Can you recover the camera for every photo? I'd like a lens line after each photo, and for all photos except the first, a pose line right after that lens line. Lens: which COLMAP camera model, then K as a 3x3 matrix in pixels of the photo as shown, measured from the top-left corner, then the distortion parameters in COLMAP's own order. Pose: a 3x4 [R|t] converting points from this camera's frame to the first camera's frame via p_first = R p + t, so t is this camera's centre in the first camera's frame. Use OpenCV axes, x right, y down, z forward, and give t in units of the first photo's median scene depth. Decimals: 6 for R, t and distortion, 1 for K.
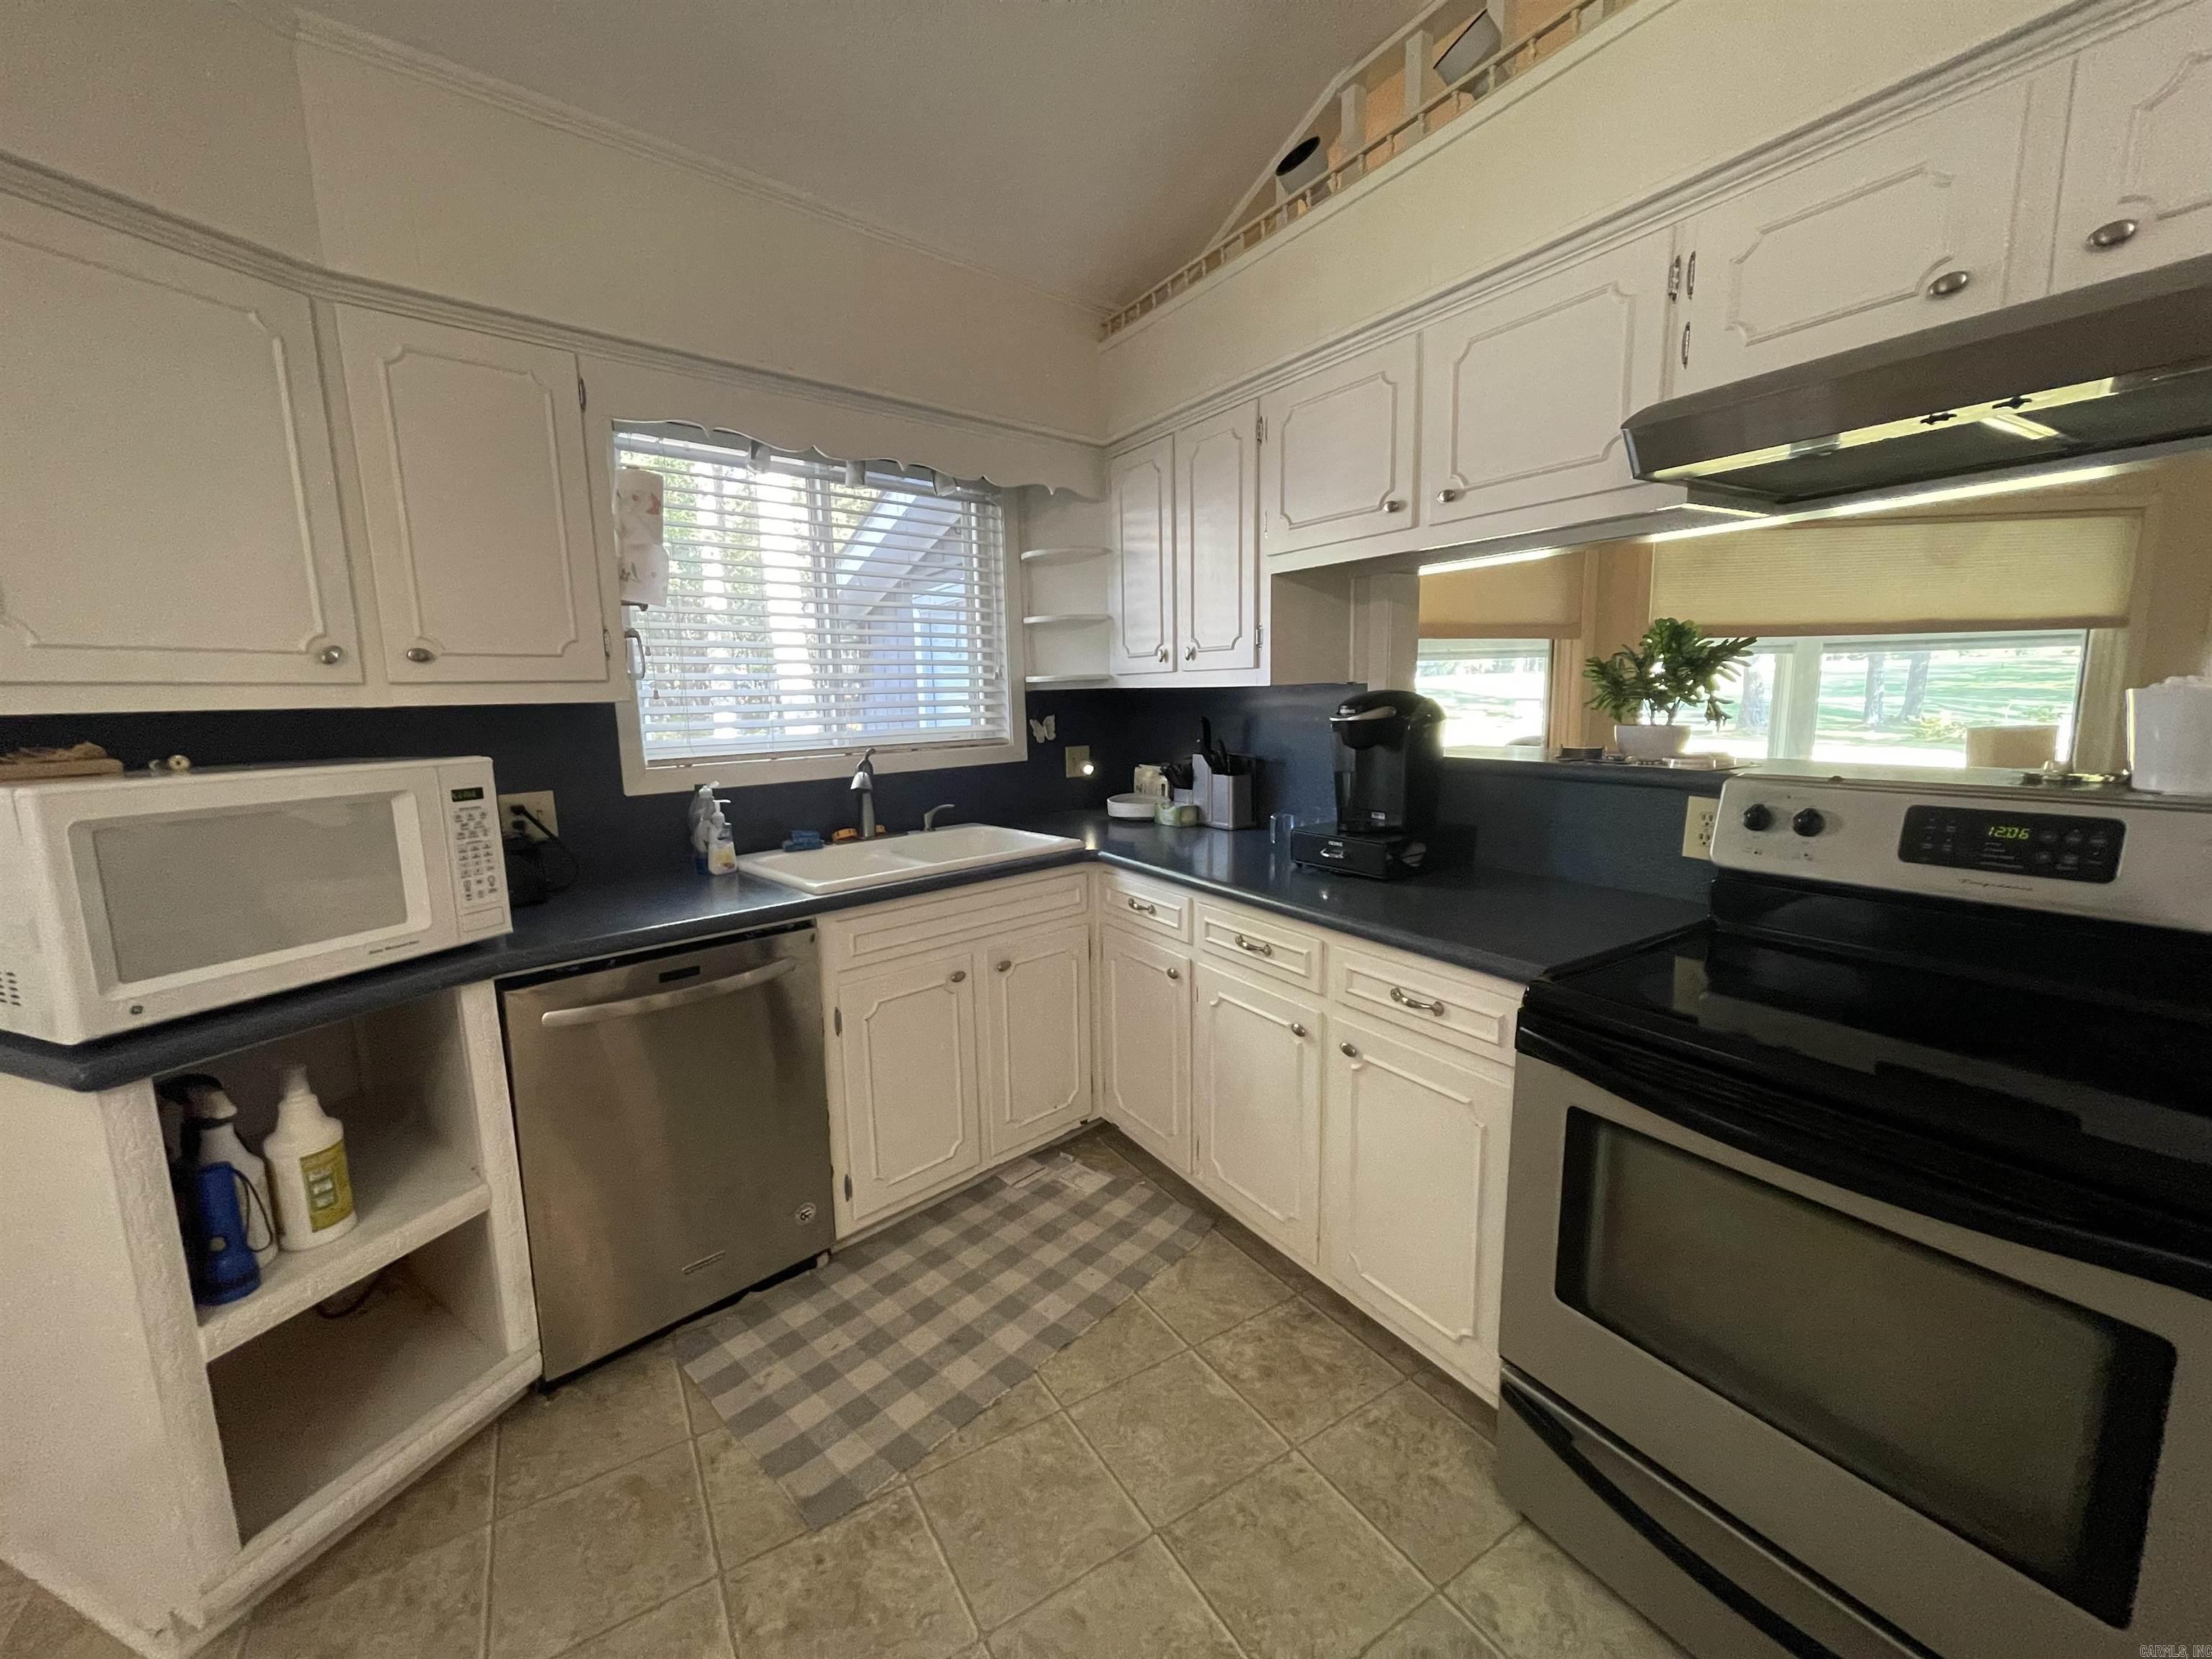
lens RADIAL K [[893.5, 0, 1102.7], [0, 893.5, 831.1], [0, 0, 1]] dist [-0.000494, -0.000914]
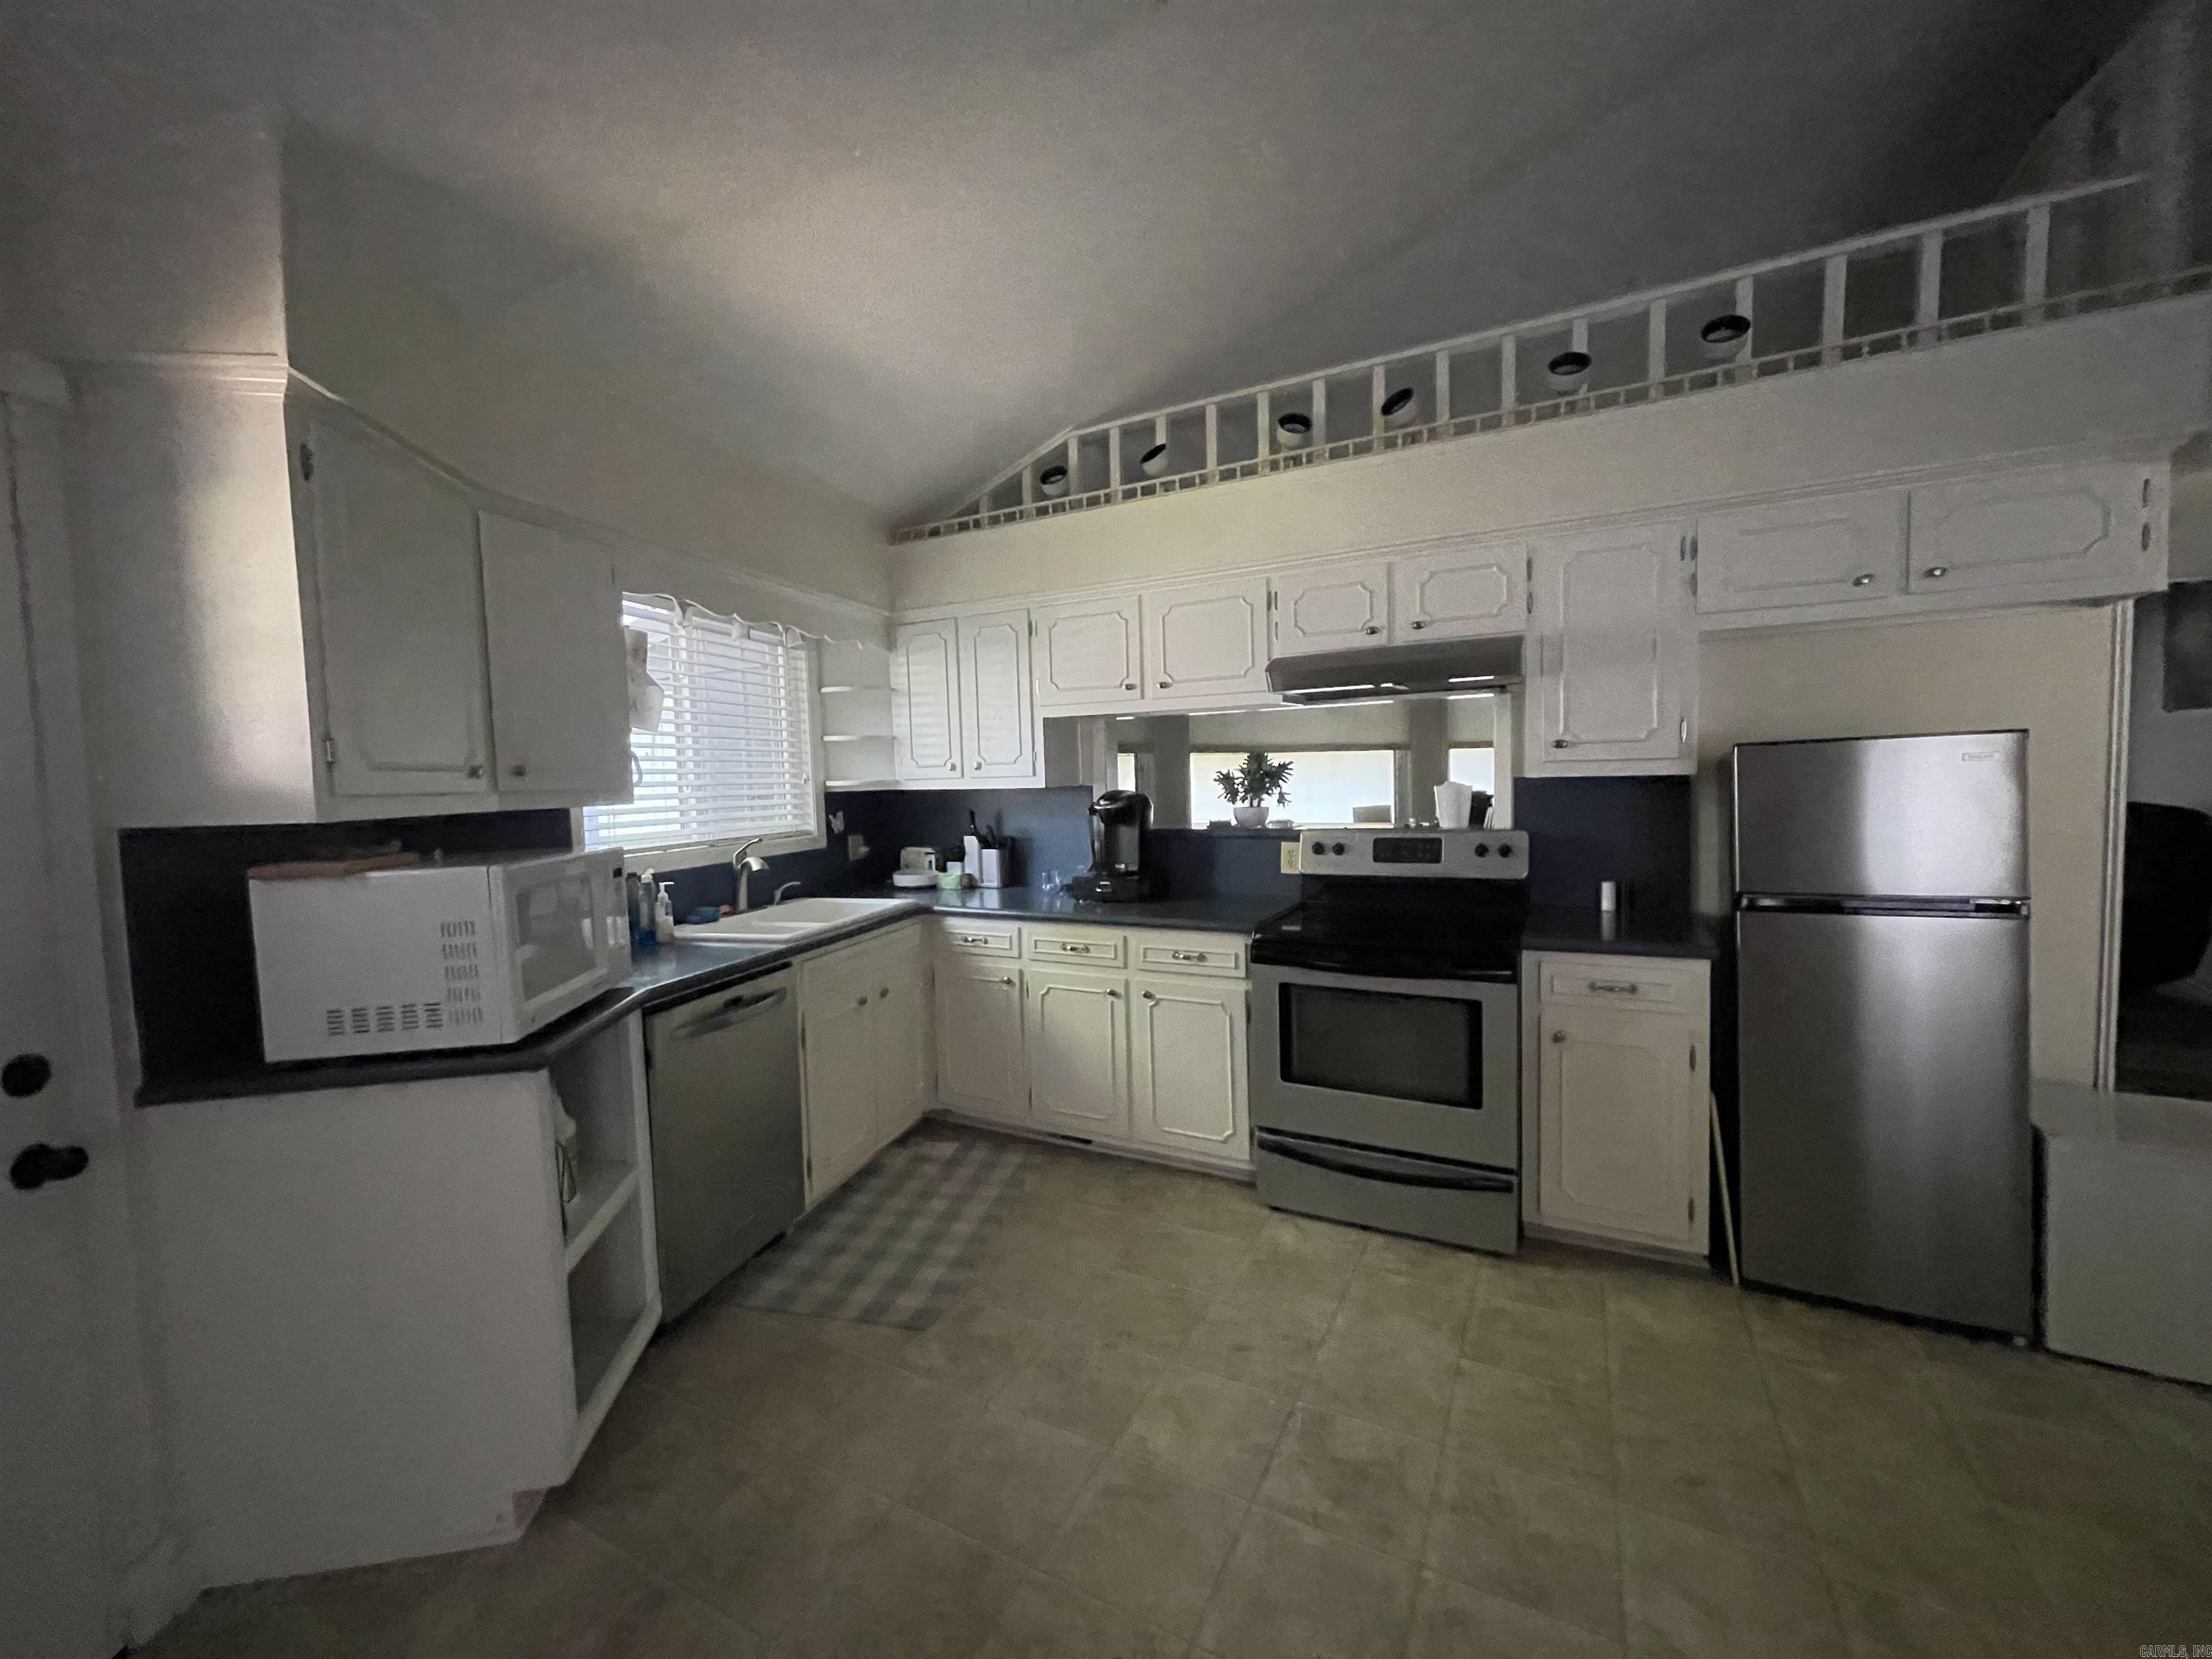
lens RADIAL K [[893.5, 0, 1113.8], [0, 893.5, 828.6], [0, 0, 1]] dist [-0.000494, -0.000914]
pose [[0.857085, -0.033051, 0.514114, -0.531334], [0.088970, 0.992442, -0.084521, 0.051549], [-0.507435, 0.118182, 0.853547, -0.390005]]
